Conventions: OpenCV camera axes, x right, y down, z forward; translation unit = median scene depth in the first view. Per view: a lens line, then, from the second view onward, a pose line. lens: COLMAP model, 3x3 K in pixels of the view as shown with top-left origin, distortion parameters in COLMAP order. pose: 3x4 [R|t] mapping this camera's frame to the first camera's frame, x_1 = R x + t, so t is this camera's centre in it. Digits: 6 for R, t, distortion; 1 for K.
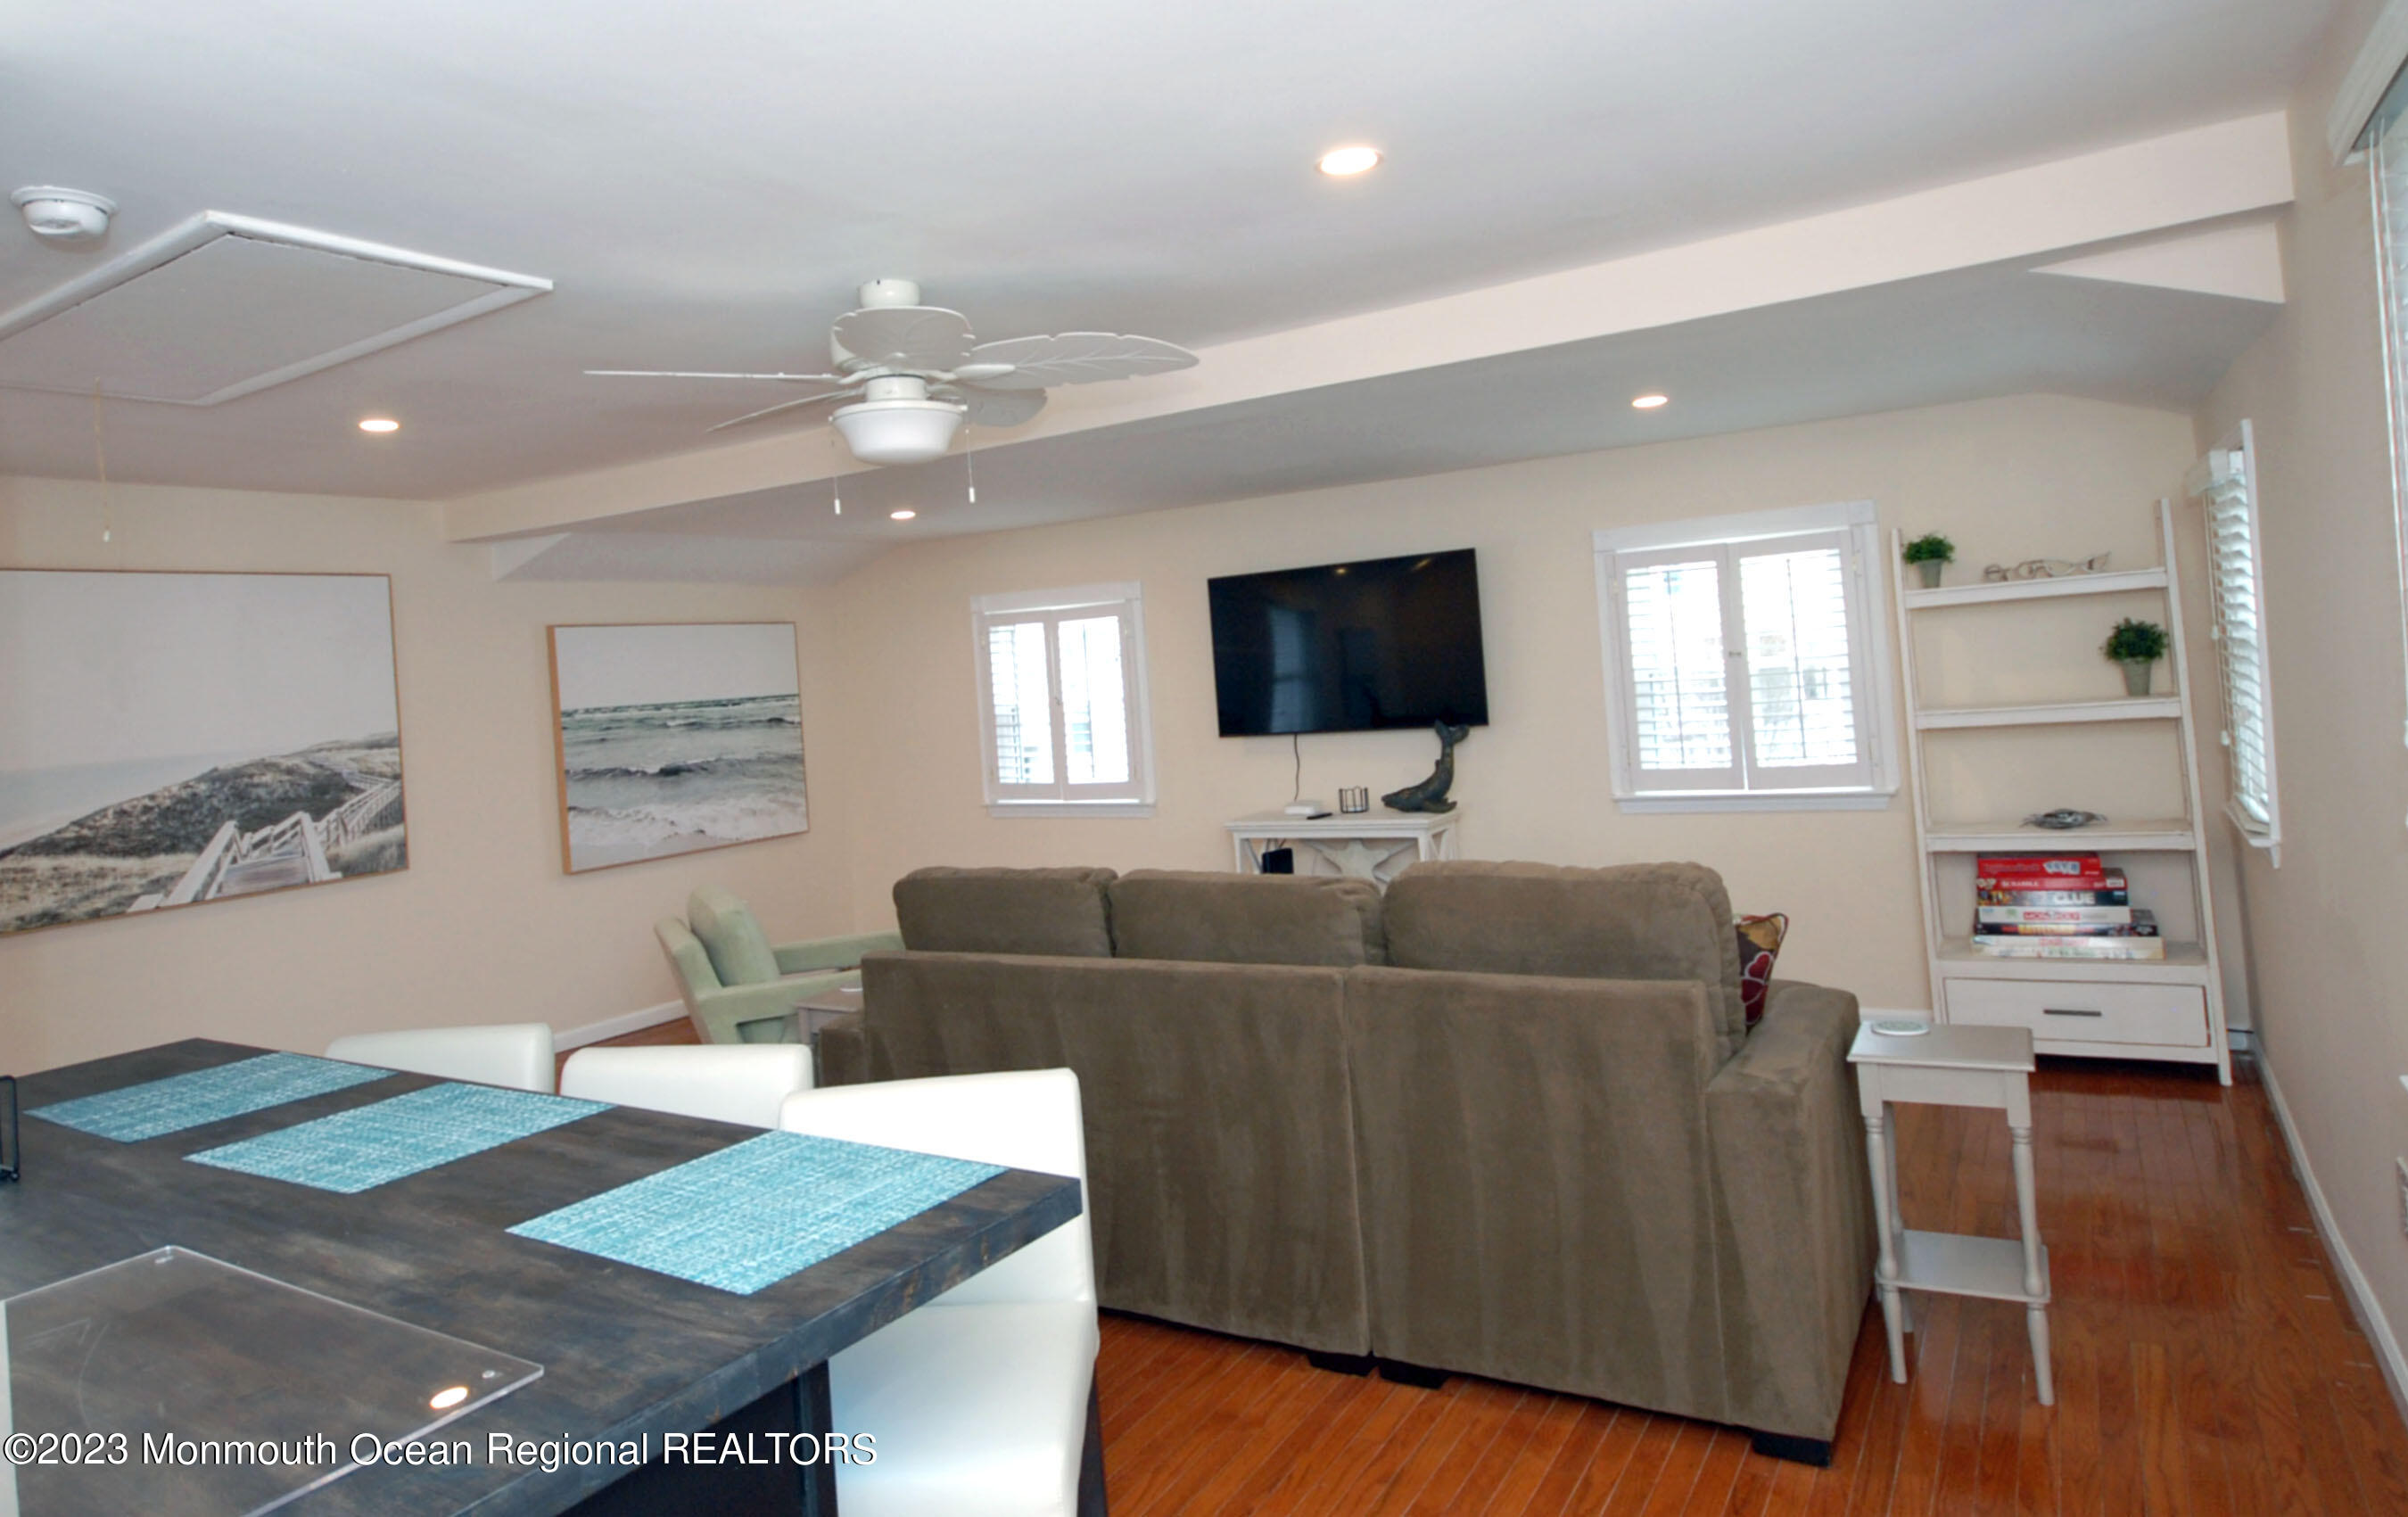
lens RADIAL K [[1476.8, 0, 1124.8], [0, 1476.8, 647.9], [0, 0, 1]] dist [0.003402, 0.002262]
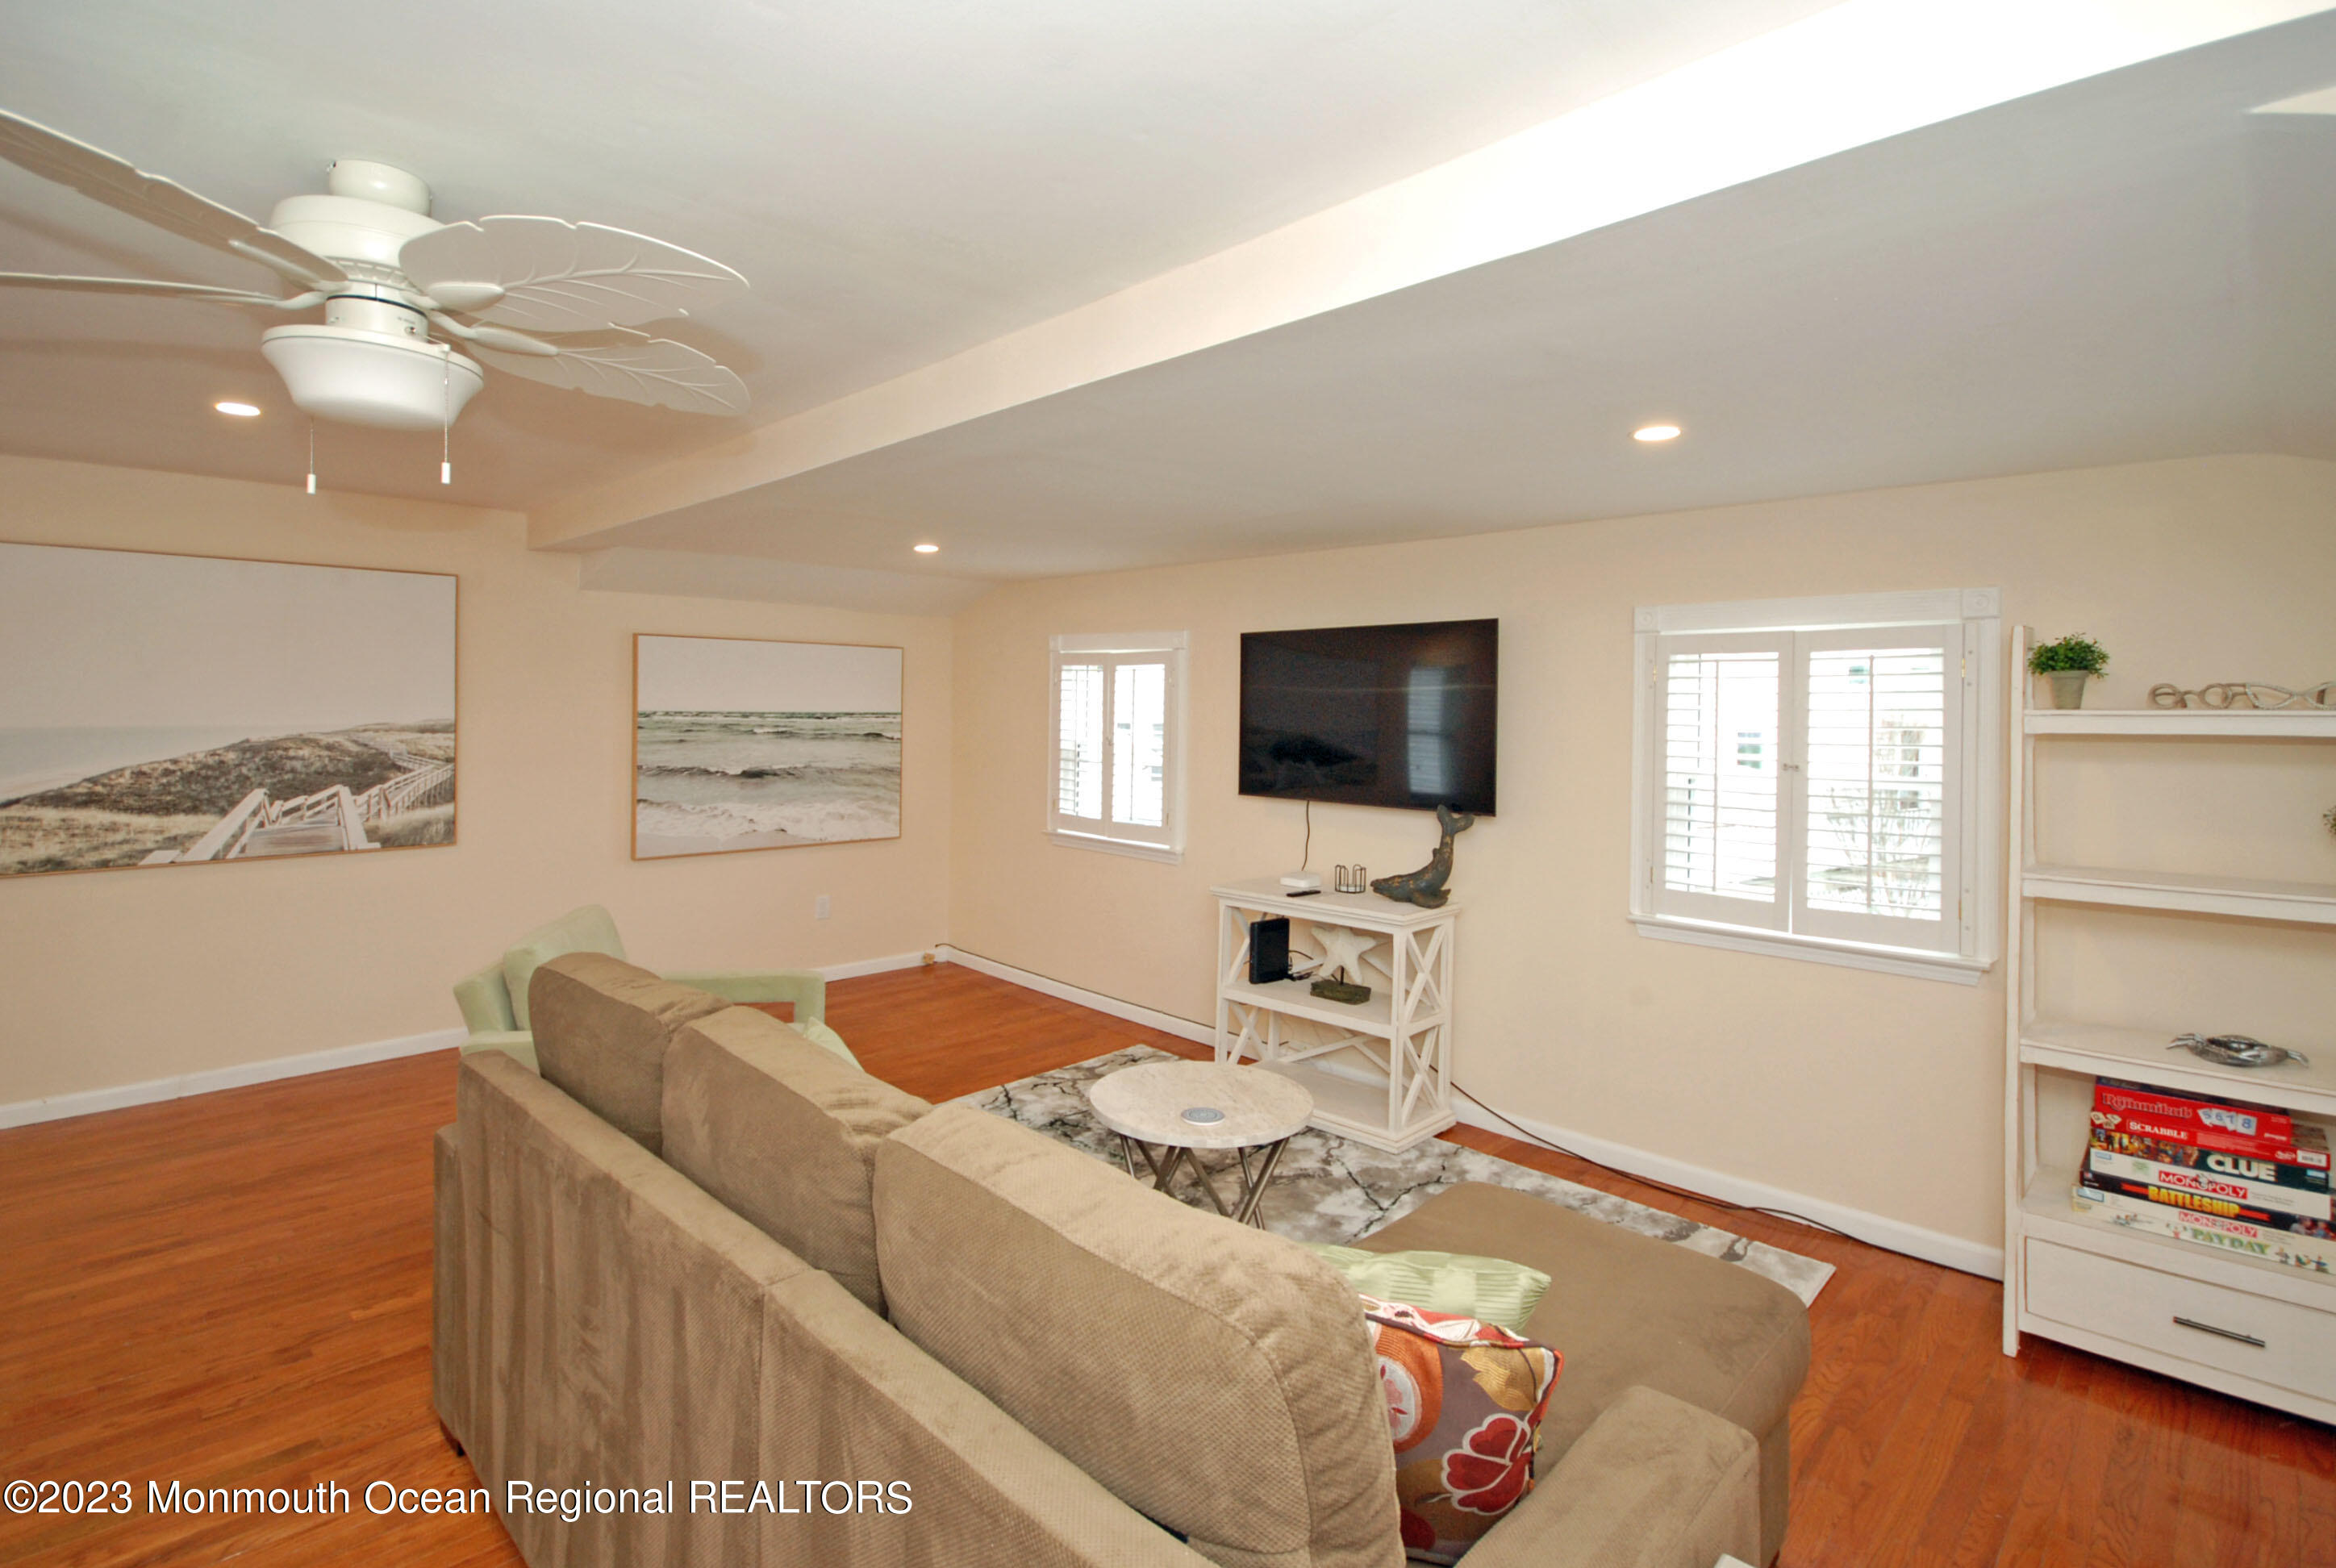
lens RADIAL K [[1100.5, 0, 1170.9], [0, 1100.5, 706.5], [0, 0, 1]] dist [0.023007, -0.017381]
pose [[0.973187, 0.084525, -0.213921, 0.203882], [-0.079500, 0.996321, 0.031998, -0.021419], [0.215838, -0.014134, 0.976327, 0.323110]]
